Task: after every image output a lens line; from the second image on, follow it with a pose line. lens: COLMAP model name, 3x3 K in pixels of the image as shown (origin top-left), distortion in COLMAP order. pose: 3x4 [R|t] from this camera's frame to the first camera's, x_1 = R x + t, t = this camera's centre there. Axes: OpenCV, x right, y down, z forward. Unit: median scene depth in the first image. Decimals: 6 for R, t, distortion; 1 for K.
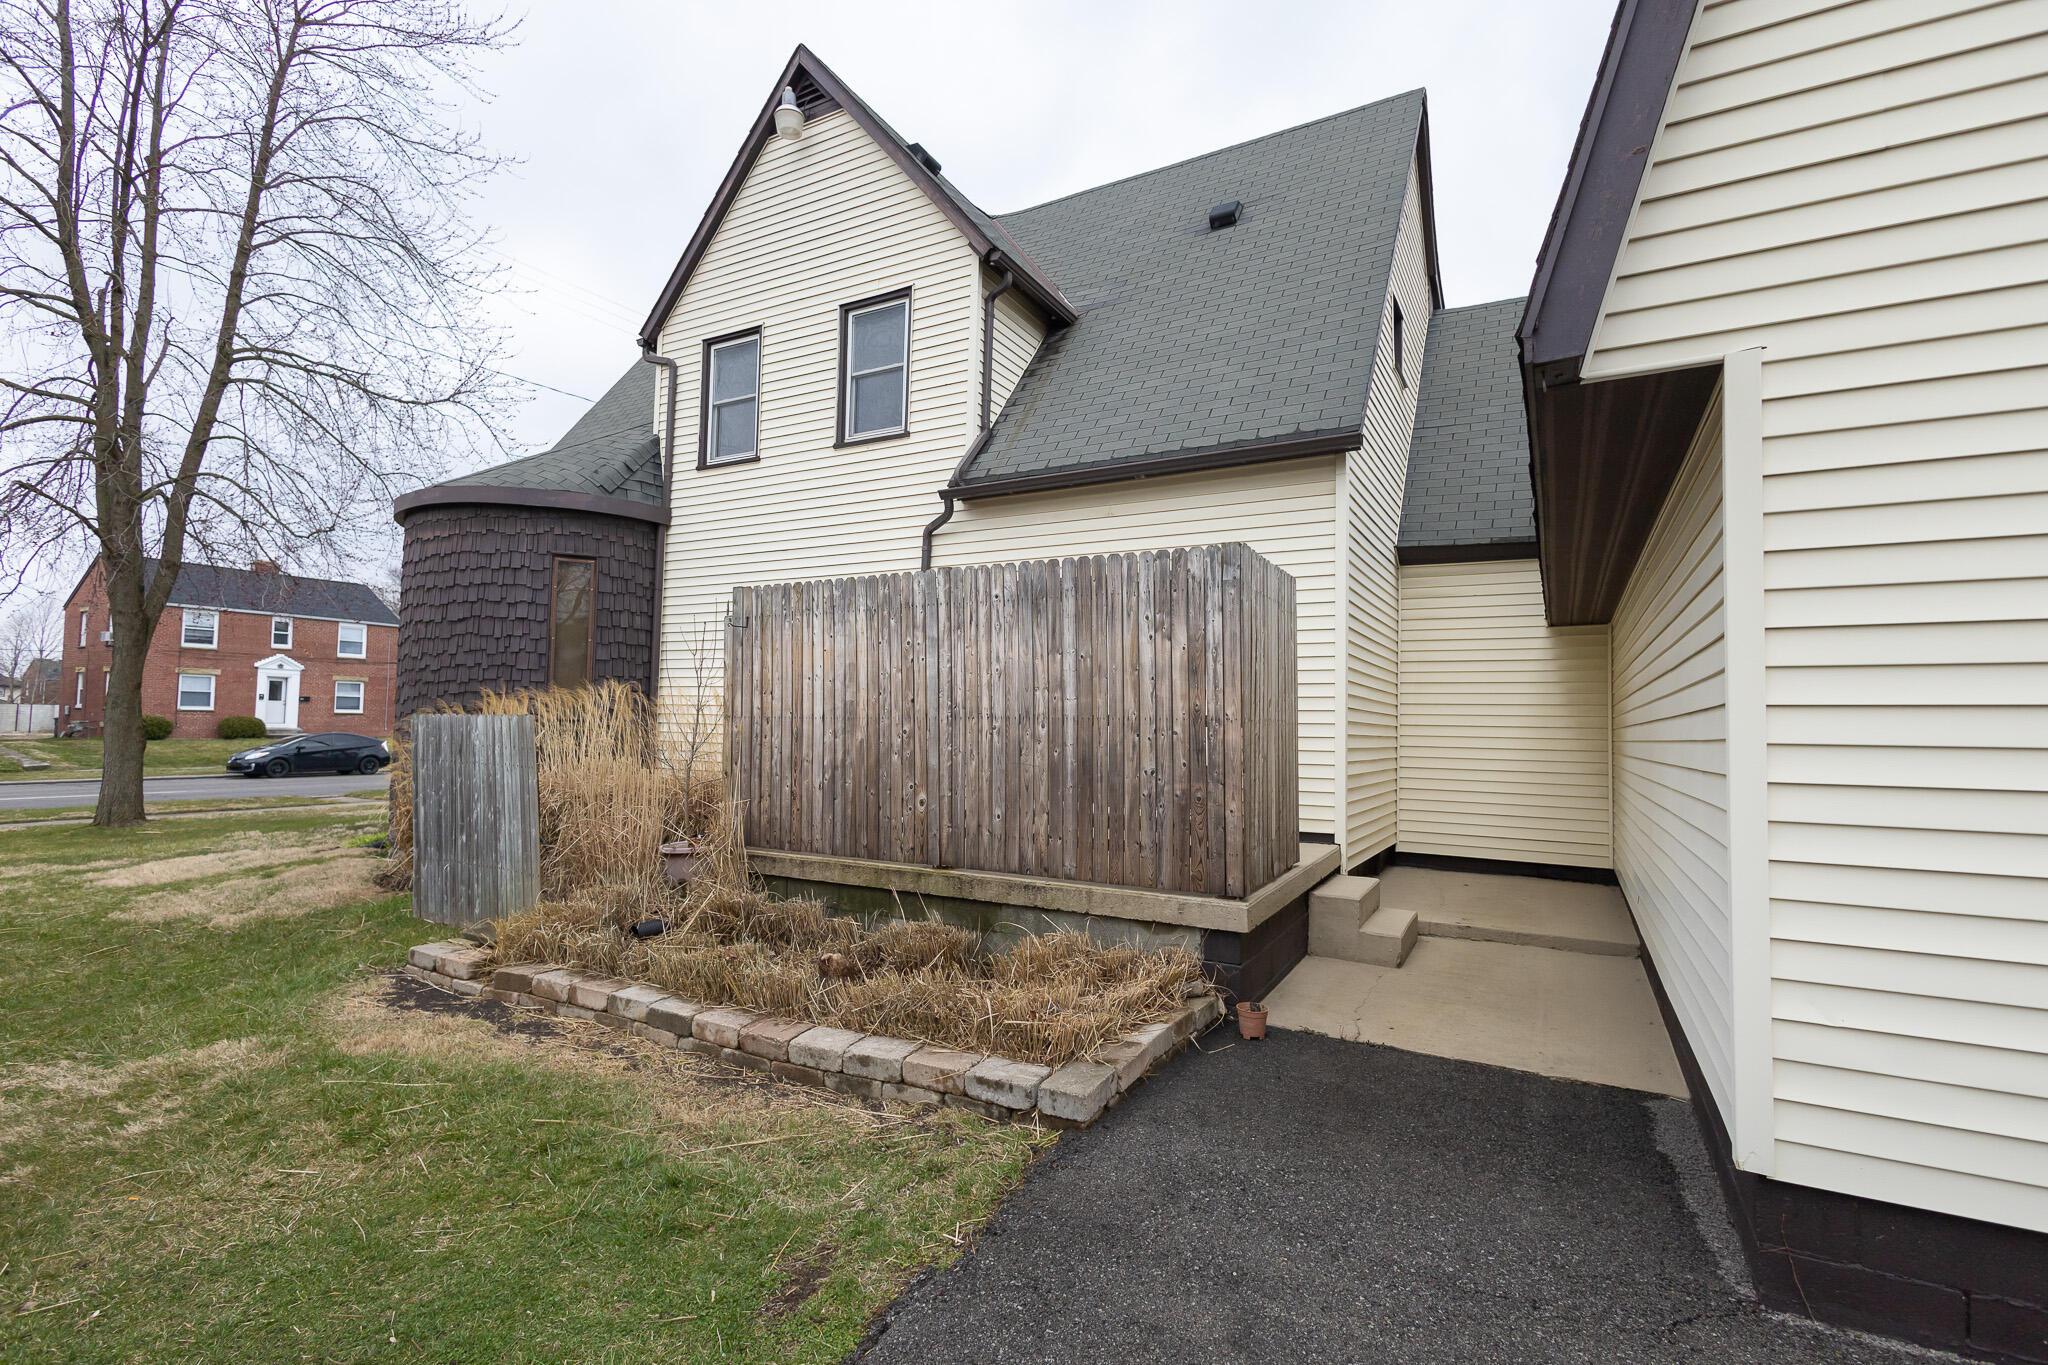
lens RADIAL K [[961.0, 0, 1022.3], [0, 961.0, 687.8], [0, 0, 1]] dist [0.017218, -0.006608]
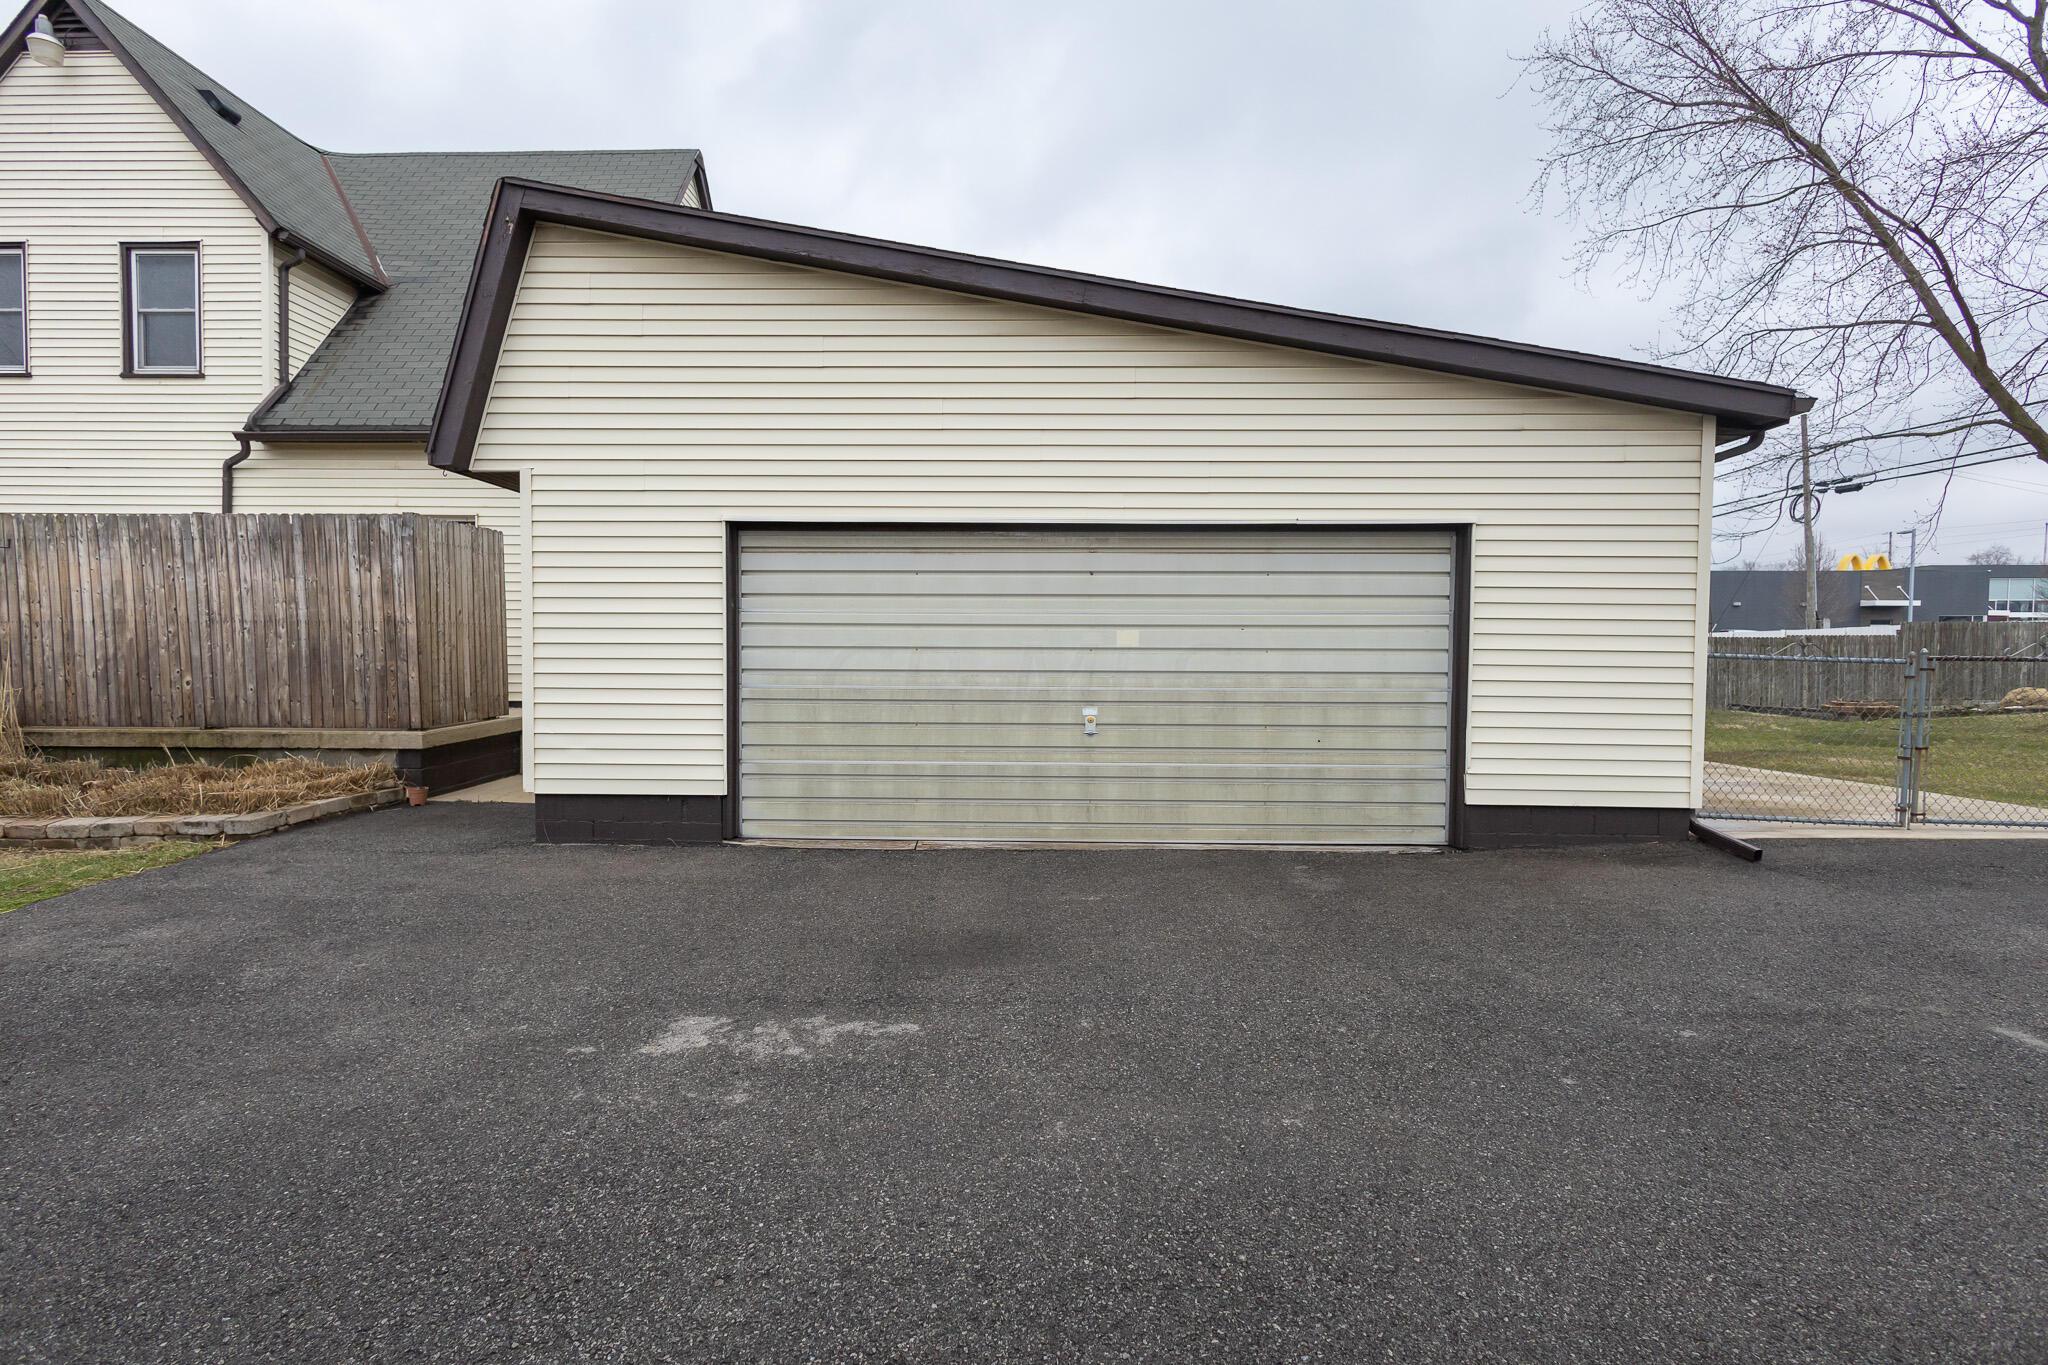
lens RADIAL K [[961.0, 0, 1022.3], [0, 961.0, 687.8], [0, 0, 1]] dist [0.017218, -0.006608]
pose [[0.884117, -0.030014, 0.466300, 0.292540], [-0.011421, 0.996249, 0.085780, -0.007012], [-0.467125, -0.081165, 0.880458, -0.755851]]
